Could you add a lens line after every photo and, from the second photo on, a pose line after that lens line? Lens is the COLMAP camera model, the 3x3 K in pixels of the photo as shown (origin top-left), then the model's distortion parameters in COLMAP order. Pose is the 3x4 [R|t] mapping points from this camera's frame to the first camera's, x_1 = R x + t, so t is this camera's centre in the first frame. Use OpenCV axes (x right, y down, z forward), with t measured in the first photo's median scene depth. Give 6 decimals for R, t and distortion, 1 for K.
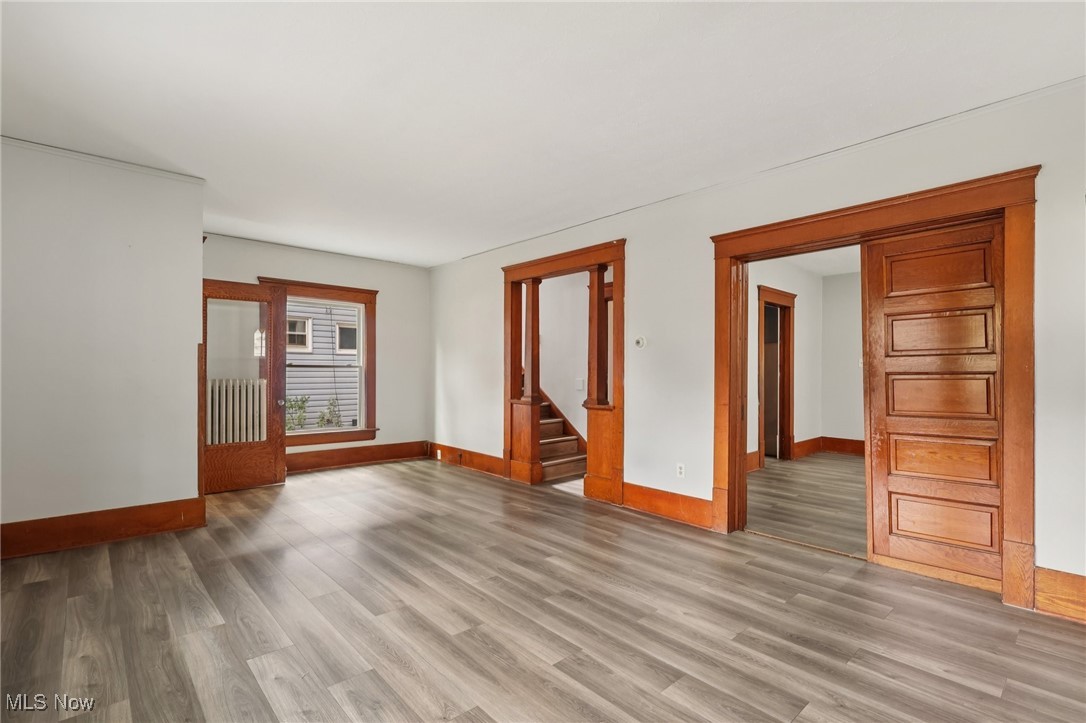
lens RADIAL K [[503.8, 0, 543.2], [0, 503.8, 375.8], [0, 0, 1]] dist [-0.000743, 0.000083]
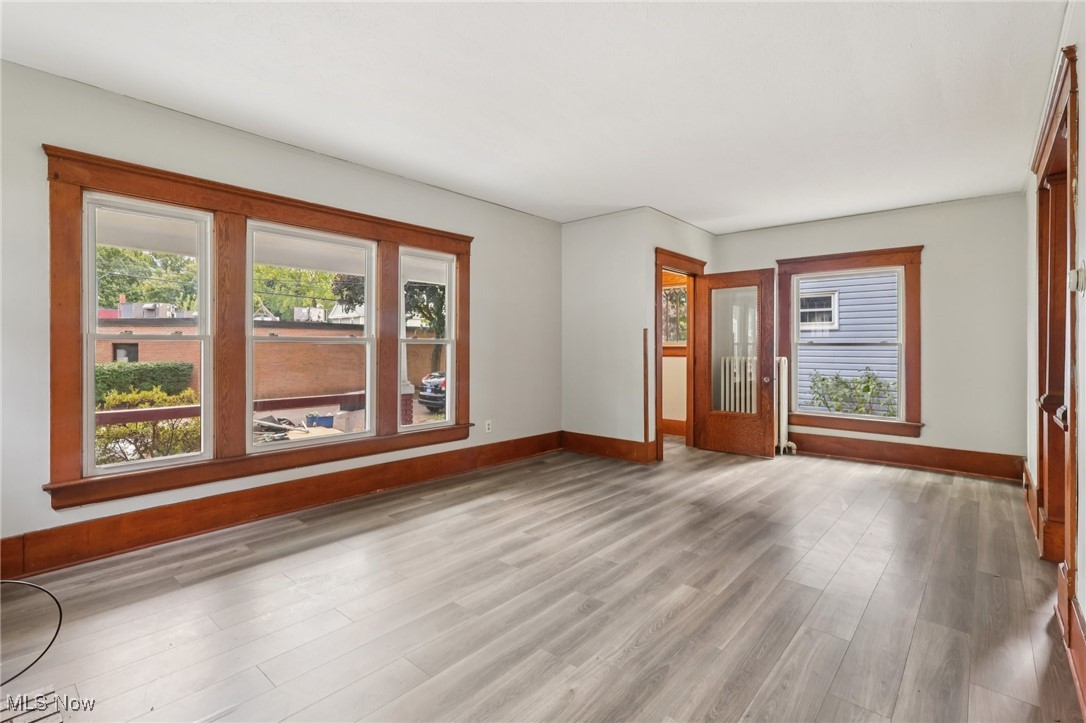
lens RADIAL K [[505.2, 0, 543.0], [0, 505.2, 361.5], [0, 0, 1]] dist [-0.001092, 0.000336]
pose [[0.117132, 0.021148, -0.992891, 0.816358], [-0.010391, 0.999745, 0.020068, -0.001390], [0.993062, 0.007967, 0.117322, 0.736243]]
